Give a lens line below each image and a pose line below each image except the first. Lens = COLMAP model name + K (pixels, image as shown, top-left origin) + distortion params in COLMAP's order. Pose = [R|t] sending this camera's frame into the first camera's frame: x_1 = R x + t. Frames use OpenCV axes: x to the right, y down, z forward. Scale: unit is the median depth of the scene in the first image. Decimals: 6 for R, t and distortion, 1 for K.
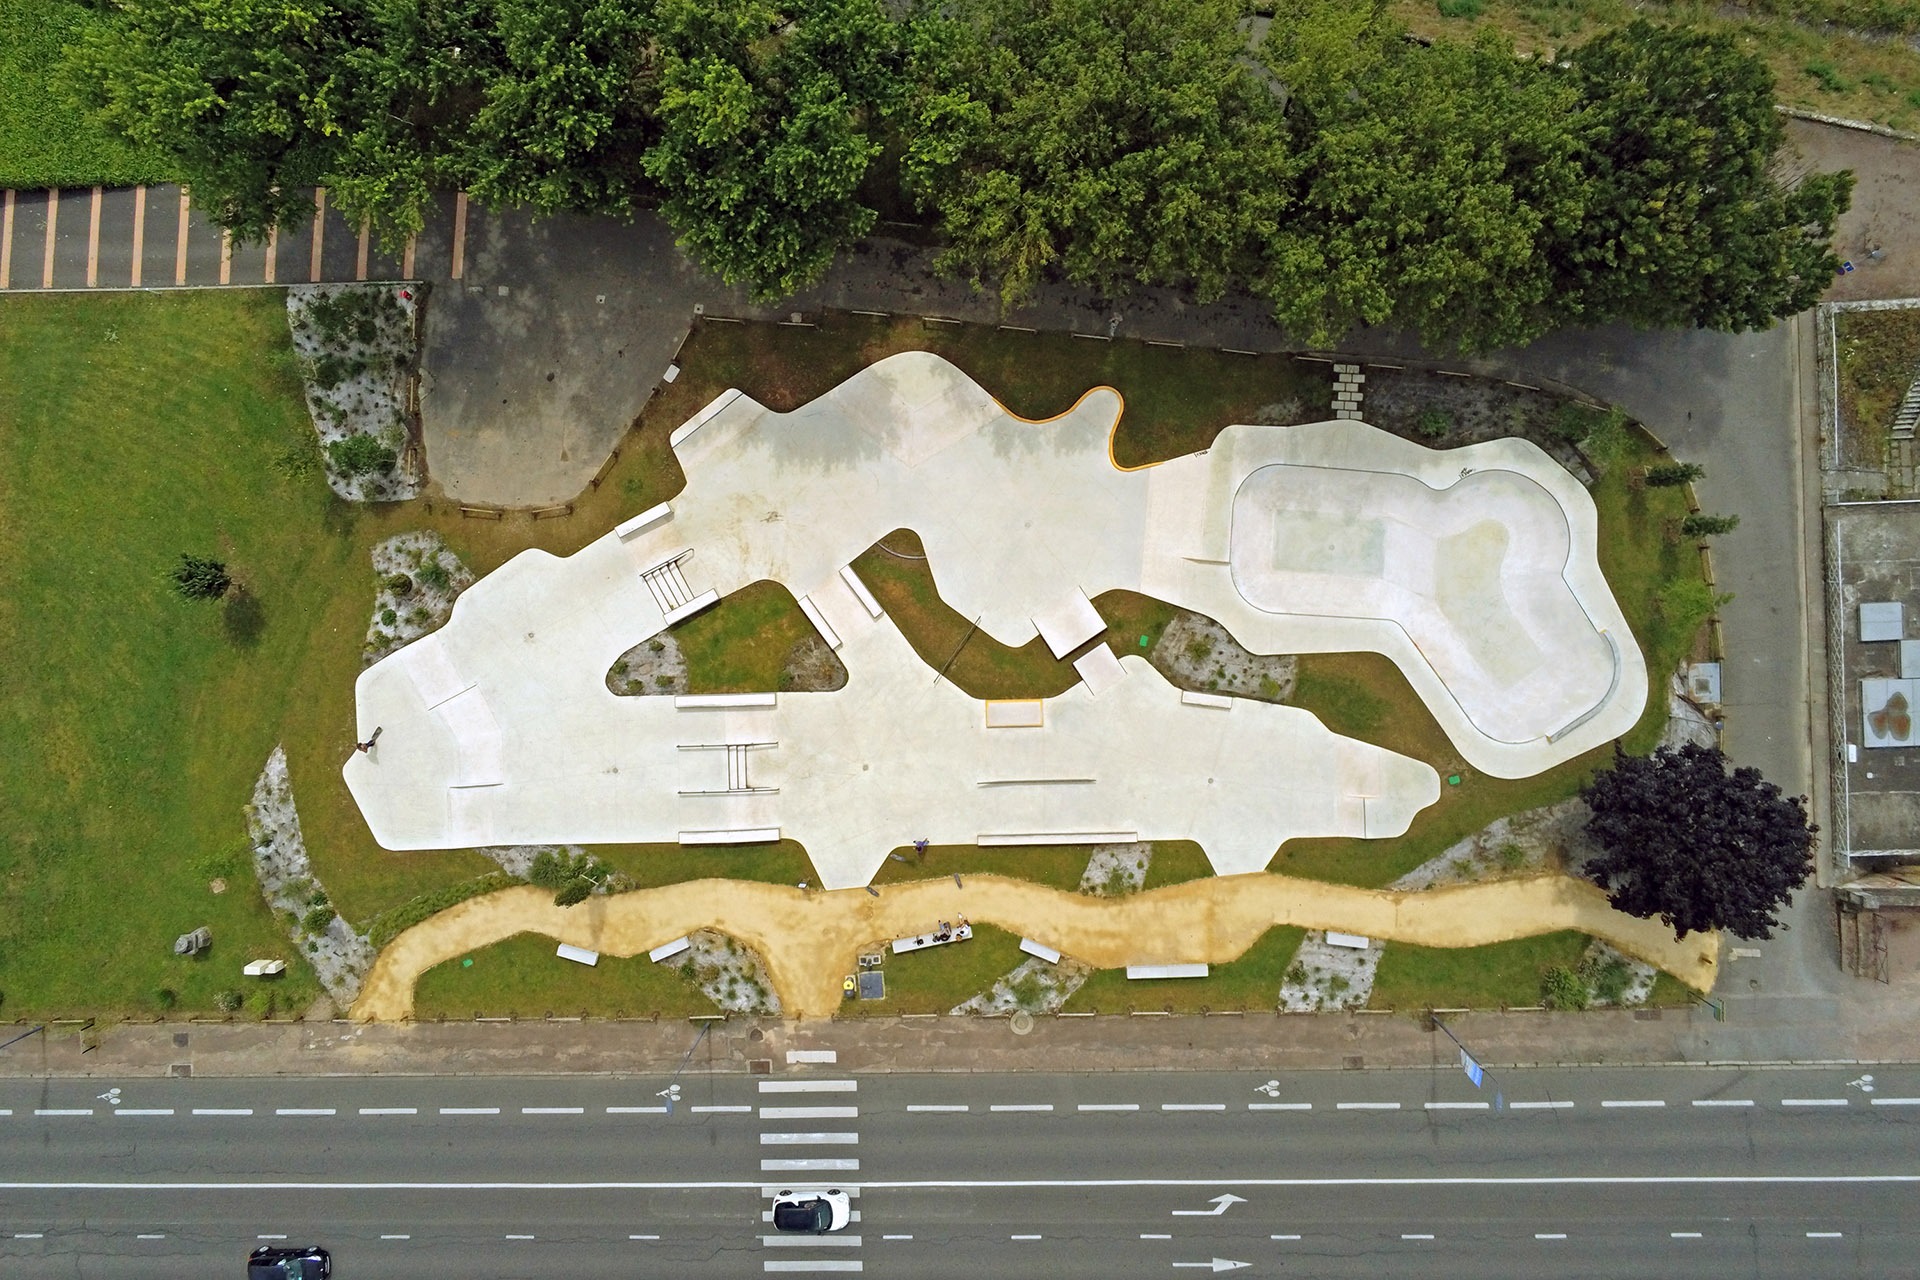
lens RADIAL K [[1293.9, 0, 960.0], [0, 1293.9, 640.0], [0, 0, 1]] dist [-0.002153, -0.000193]
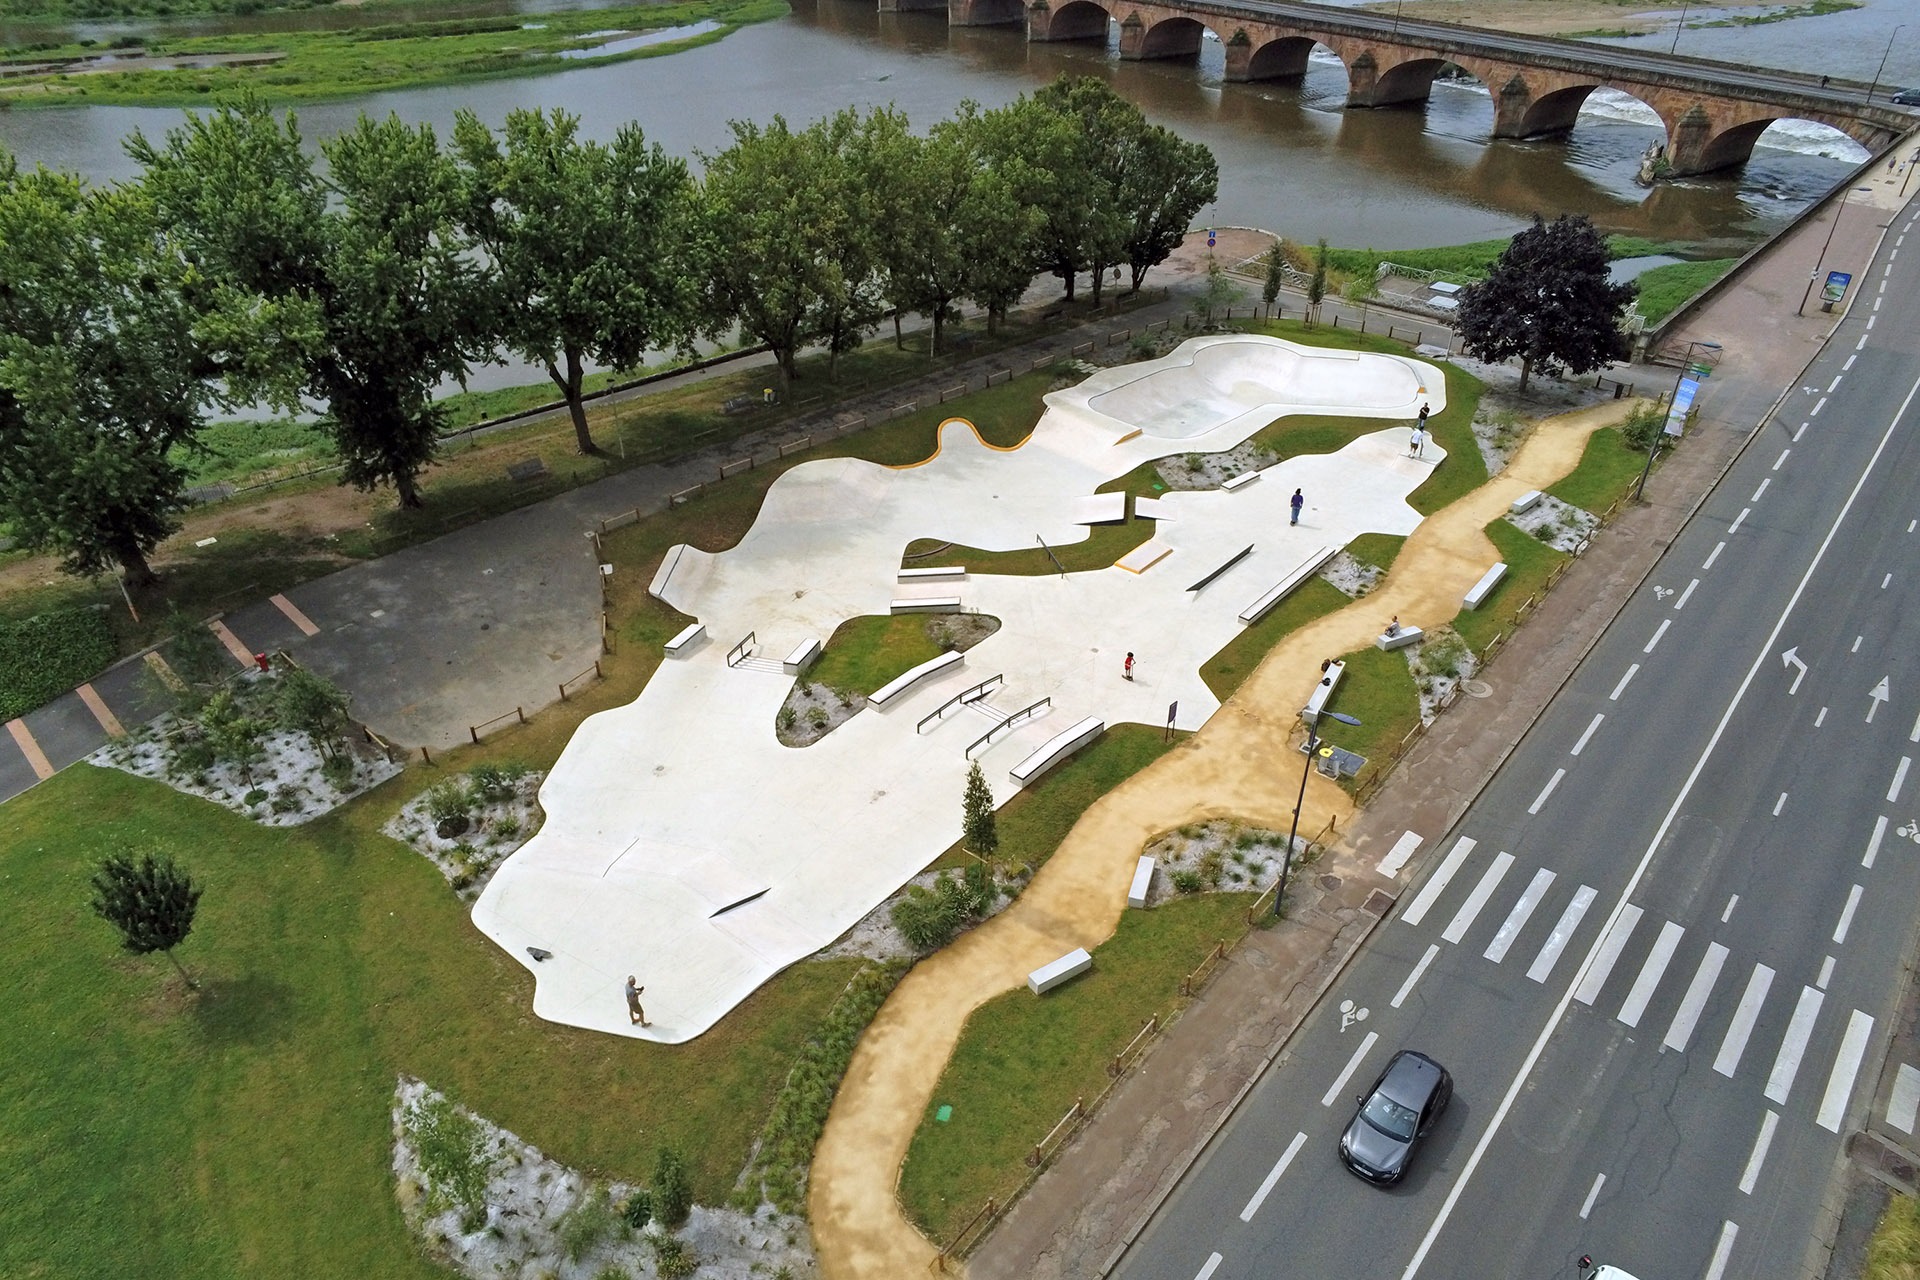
lens RADIAL K [[1293.9, 0, 960.0], [0, 1293.9, 640.0], [0, 0, 1]] dist [-0.002153, -0.000193]
pose [[0.660640, -0.382890, 0.645716, -0.653390], [0.750476, 0.357978, -0.555551, 0.486144], [-0.018437, 0.851614, 0.523845, 0.571917]]
